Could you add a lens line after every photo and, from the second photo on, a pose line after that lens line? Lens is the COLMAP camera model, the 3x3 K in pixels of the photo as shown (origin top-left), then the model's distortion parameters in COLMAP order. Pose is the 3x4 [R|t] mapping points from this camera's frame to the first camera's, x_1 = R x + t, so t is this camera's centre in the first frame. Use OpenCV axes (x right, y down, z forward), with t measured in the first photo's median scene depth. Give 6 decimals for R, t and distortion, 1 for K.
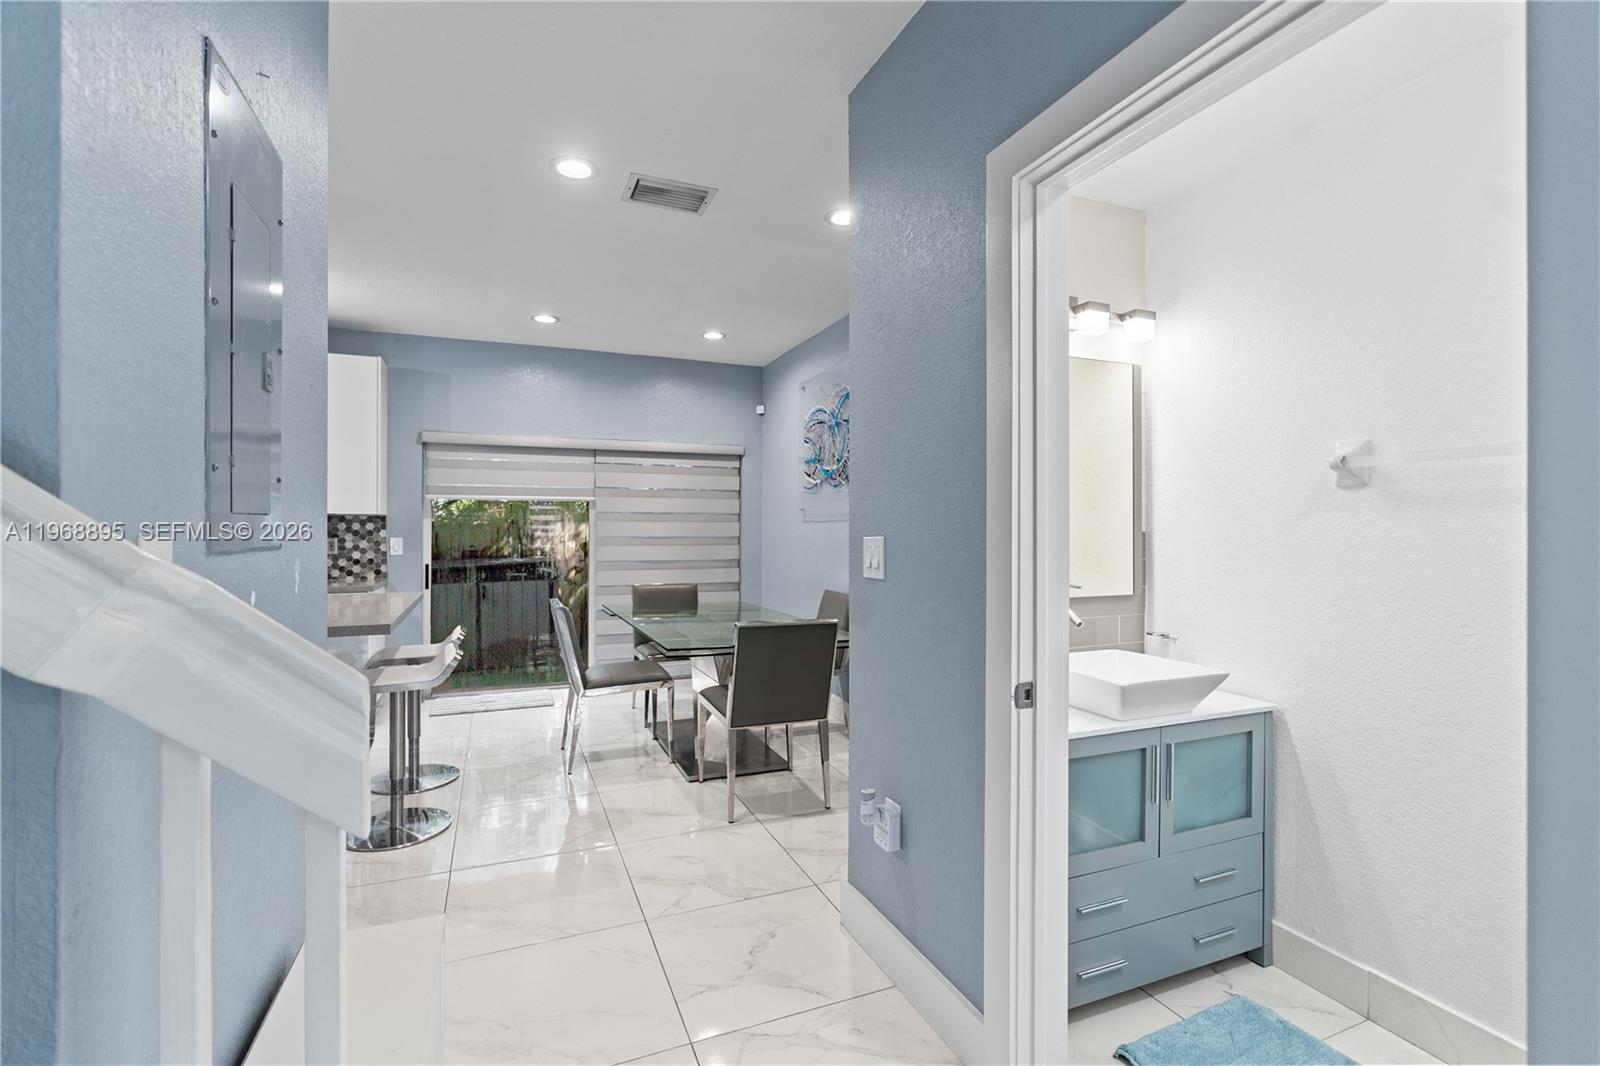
lens RADIAL K [[730.0, 0, 808.7], [0, 730.0, 529.0], [0, 0, 1]] dist [-0.003981, 0.001161]
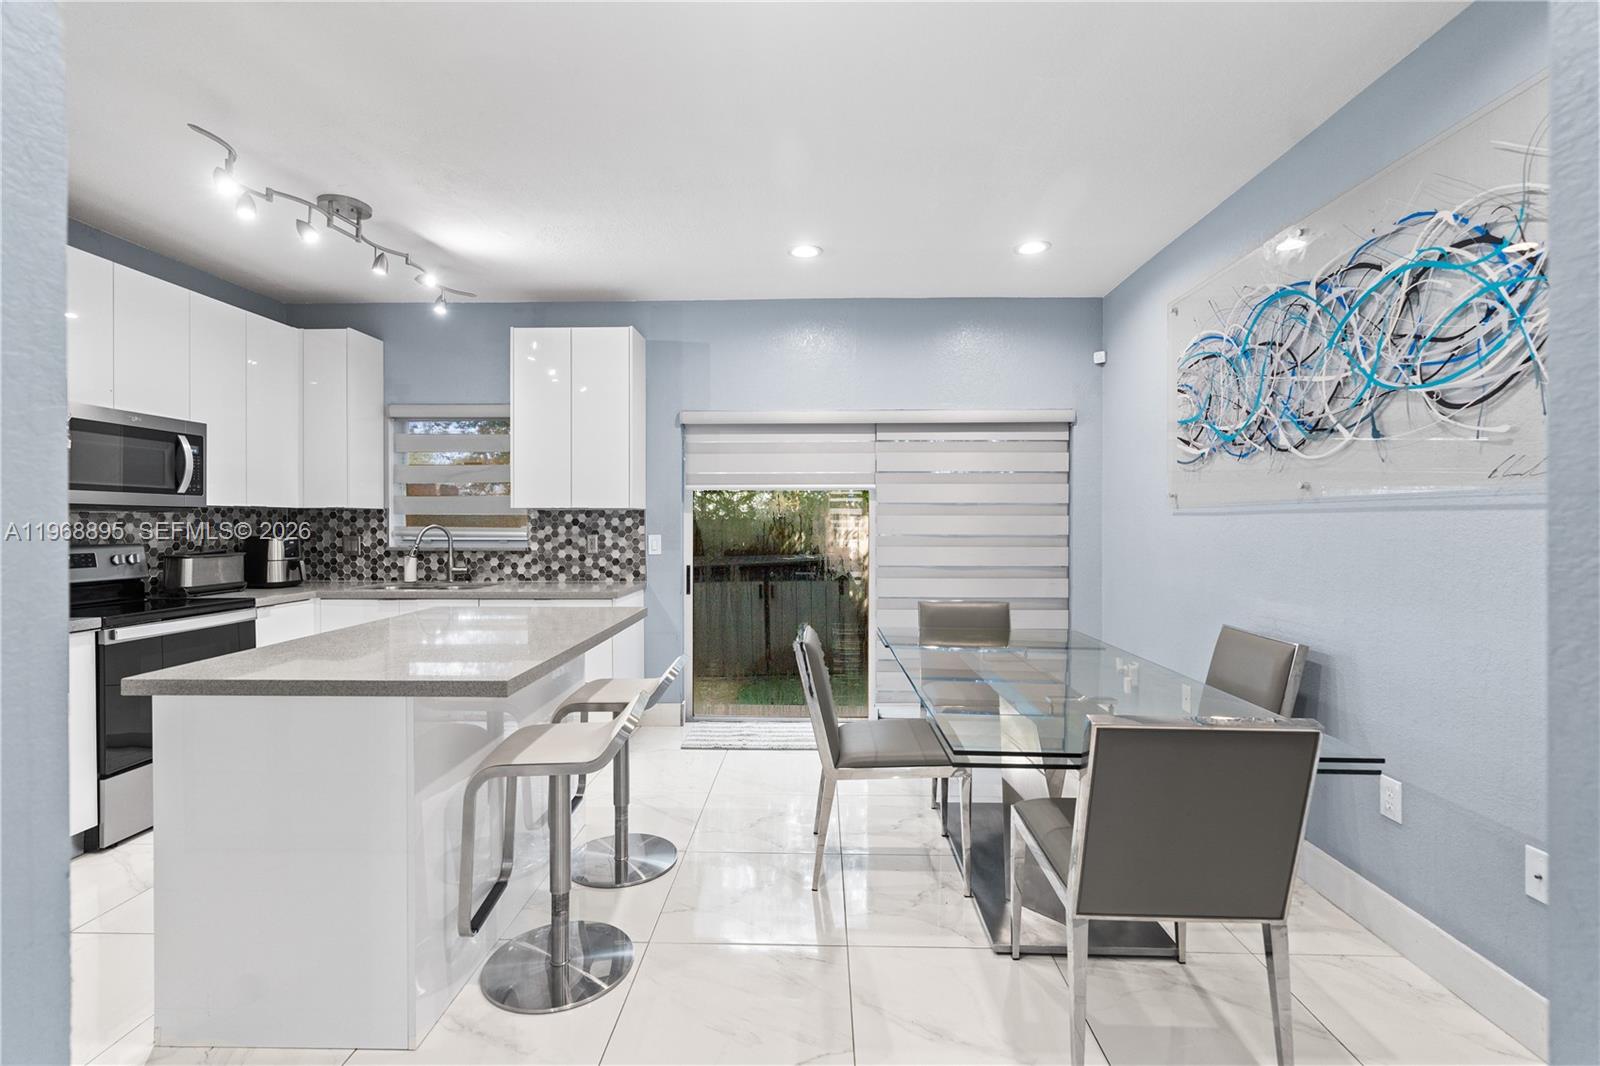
lens RADIAL K [[730.0, 0, 802.5], [0, 730.0, 523.2], [0, 0, 1]] dist [-0.003981, 0.001161]
pose [[0.910363, 0.000384, -0.413811, -0.043272], [0.000277, 0.999999, 0.001537, -0.003316], [0.413811, -0.001514, 0.910362, 0.279187]]
